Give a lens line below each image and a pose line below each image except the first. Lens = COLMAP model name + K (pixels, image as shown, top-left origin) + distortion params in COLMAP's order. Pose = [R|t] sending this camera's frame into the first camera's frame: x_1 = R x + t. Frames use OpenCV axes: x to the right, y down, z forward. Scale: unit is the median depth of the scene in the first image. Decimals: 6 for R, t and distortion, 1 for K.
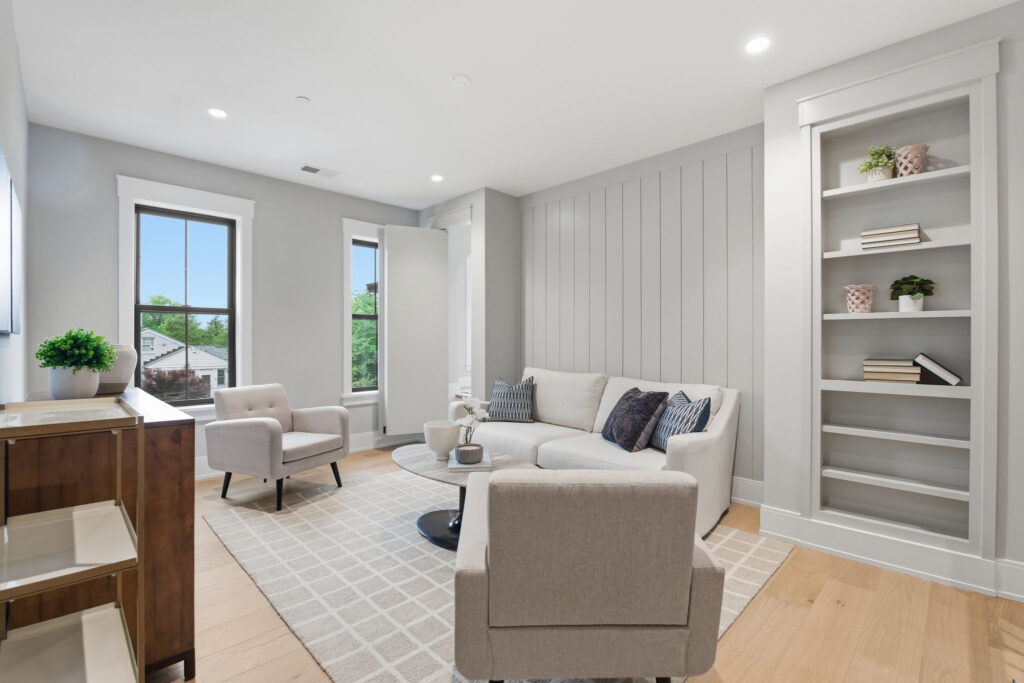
lens RADIAL K [[462.9, 0, 518.7], [0, 462.9, 343.5], [0, 0, 1]] dist [-0.005659, 0.000923]
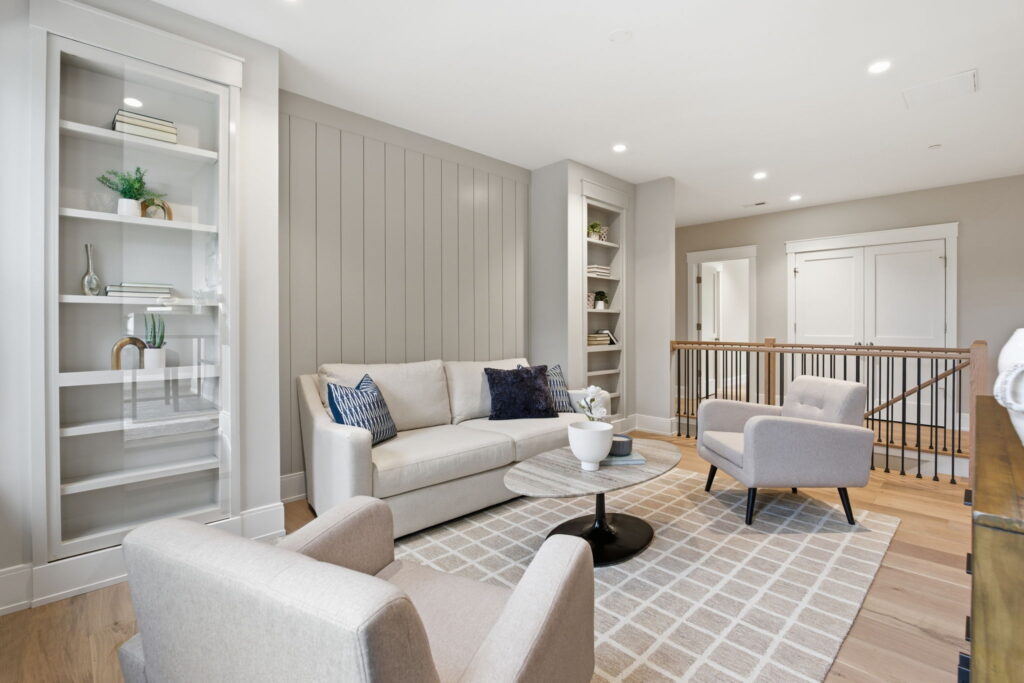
lens RADIAL K [[462.9, 0, 518.6], [0, 462.9, 331.6], [0, 0, 1]] dist [-0.005659, 0.000923]
pose [[0.014484, -0.011675, 0.999827, -1.142149], [0.008103, 0.999900, 0.011558, 0.002224], [-0.999862, 0.007934, 0.014577, 1.314536]]
